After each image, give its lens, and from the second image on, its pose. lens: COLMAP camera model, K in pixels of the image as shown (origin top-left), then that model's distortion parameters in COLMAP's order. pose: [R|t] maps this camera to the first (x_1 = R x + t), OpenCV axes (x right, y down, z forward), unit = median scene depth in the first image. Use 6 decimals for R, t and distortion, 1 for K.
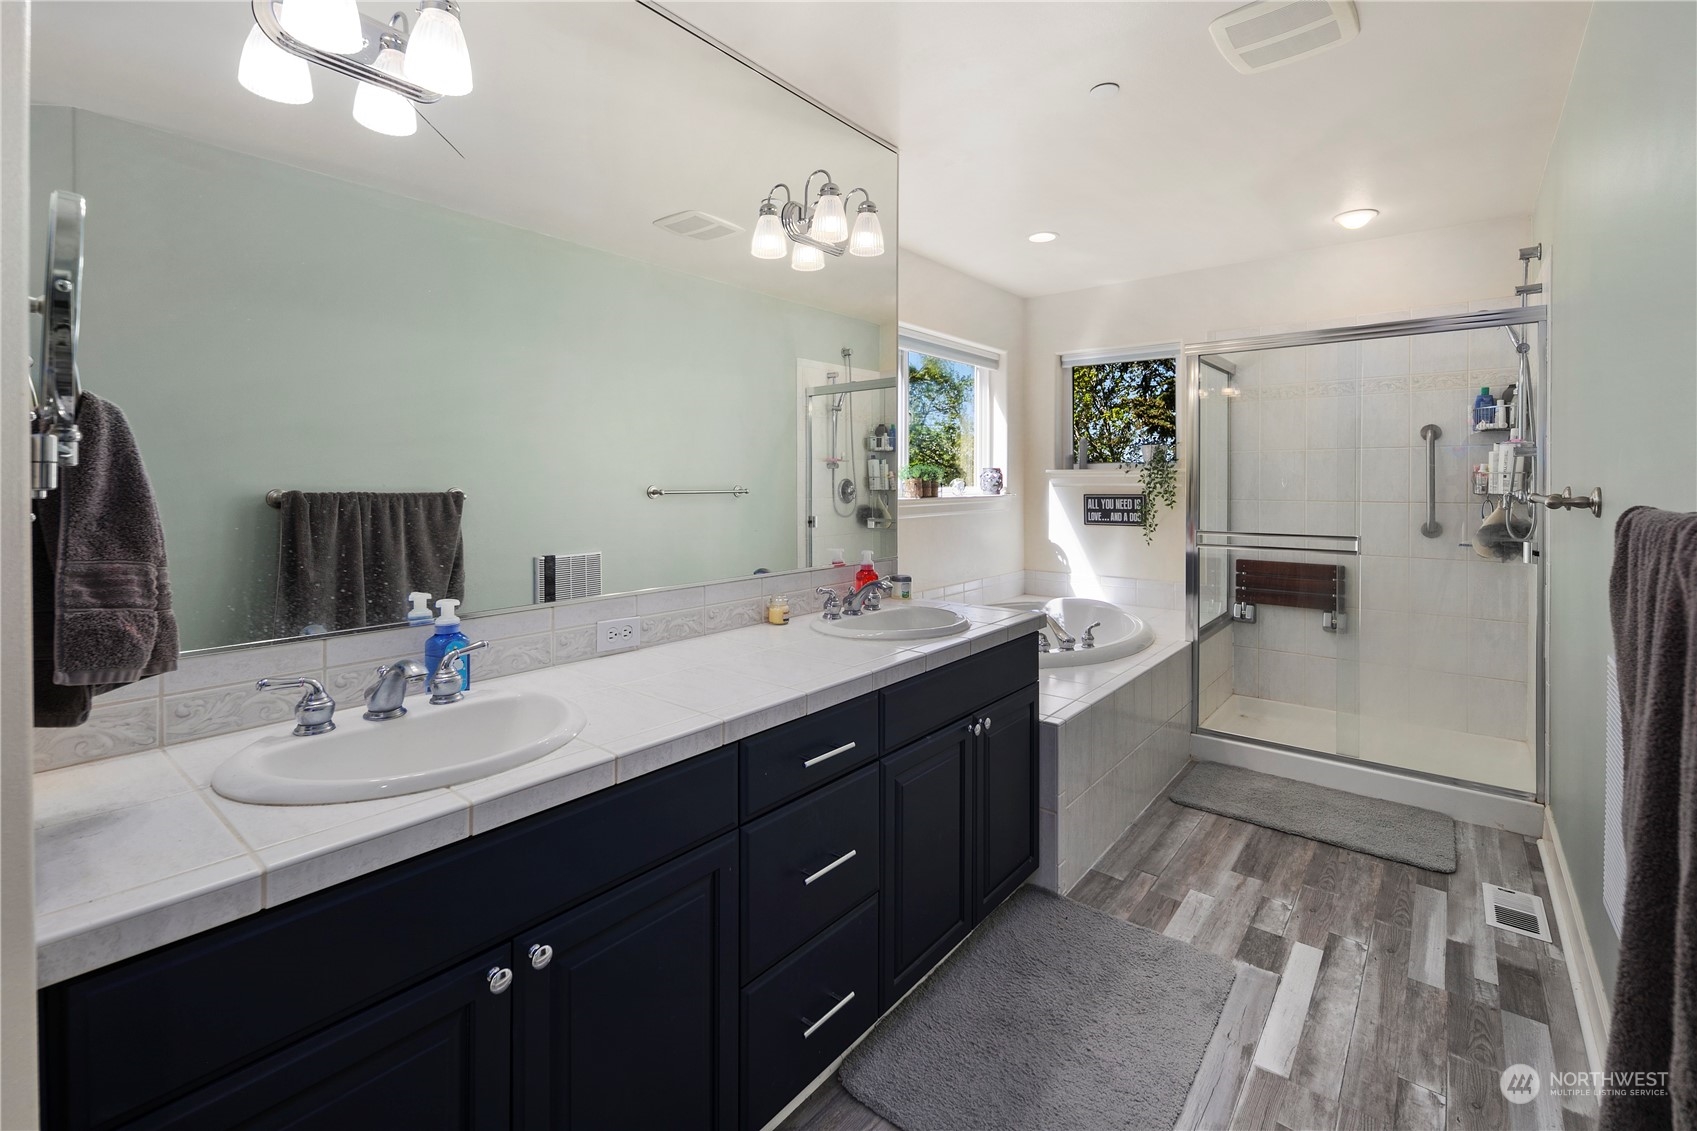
lens RADIAL K [[737.3, 0, 849.0], [0, 737.3, 482.1], [0, 0, 1]] dist [0.002519, 0.000223]
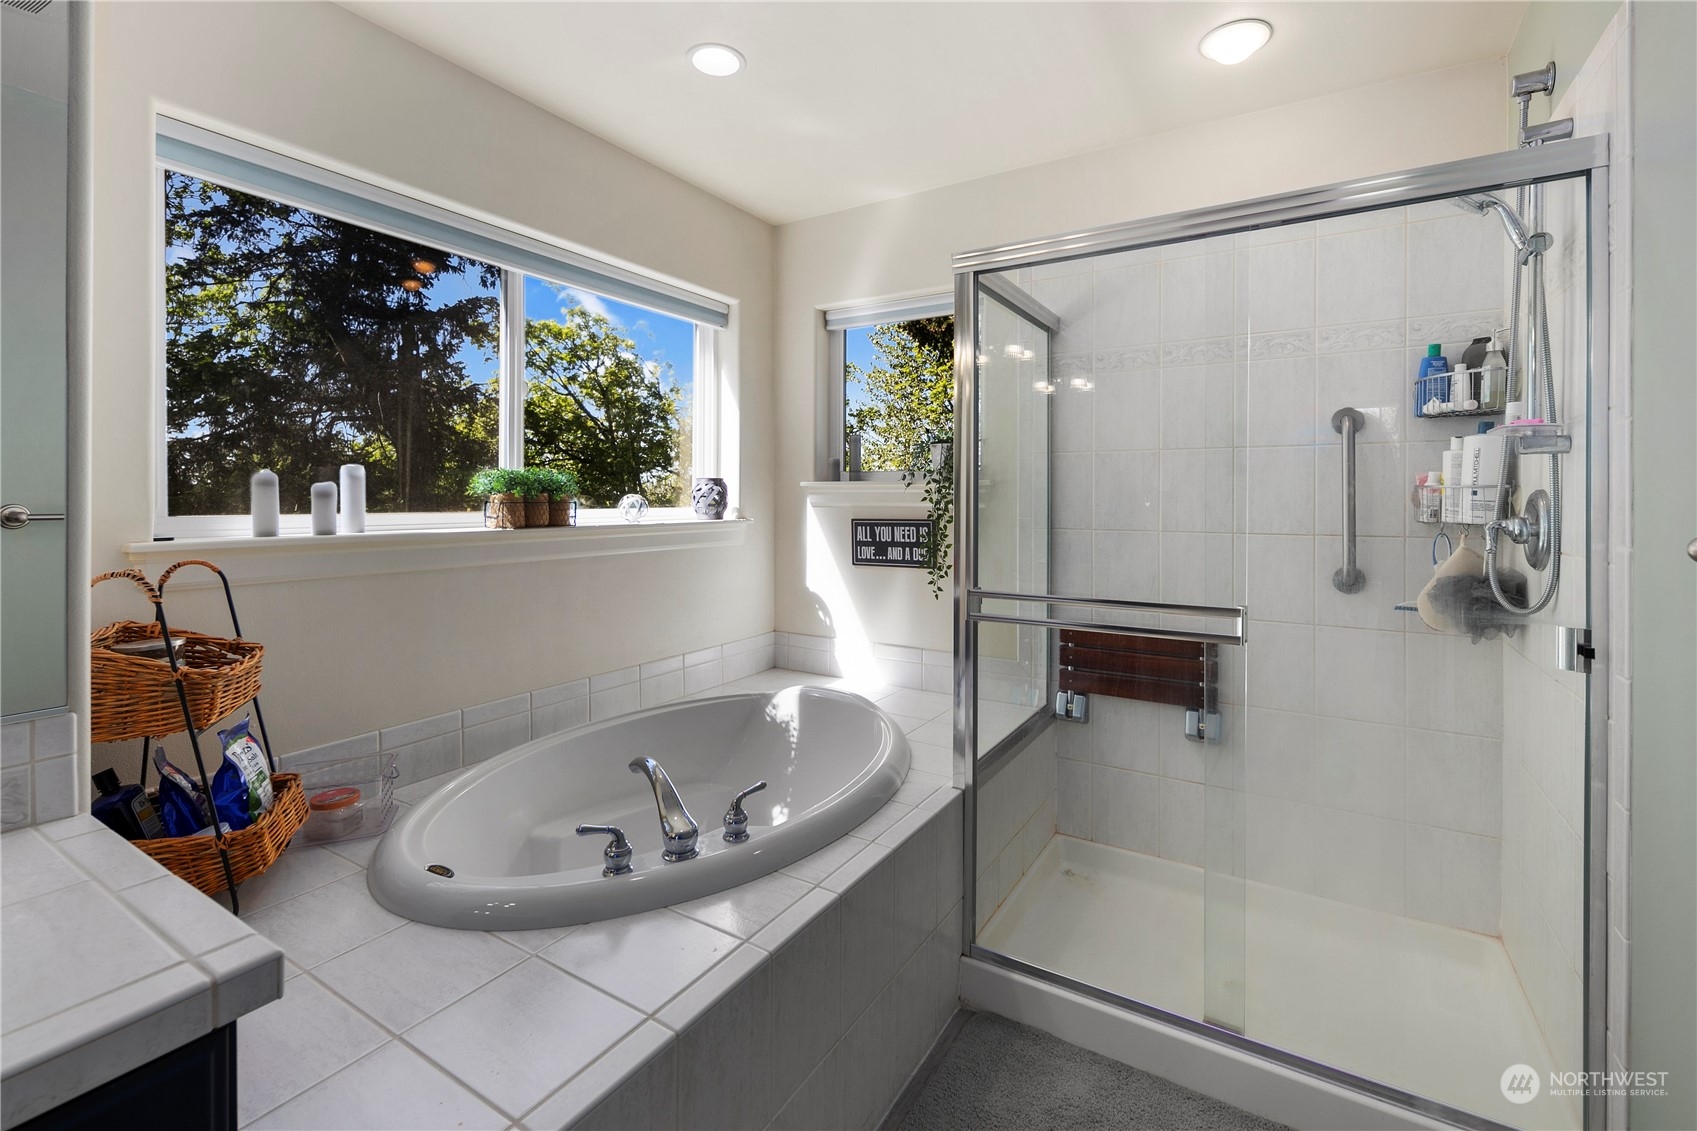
lens RADIAL K [[742.3, 0, 849.9], [0, 742.3, 496.4], [0, 0, 1]] dist [0.000340, -0.007347]
pose [[0.990377, 0.004464, 0.138322, 0.255795], [-0.003689, 0.999976, -0.005863, 0.000224], [-0.138344, 0.005296, 0.990370, 0.389783]]
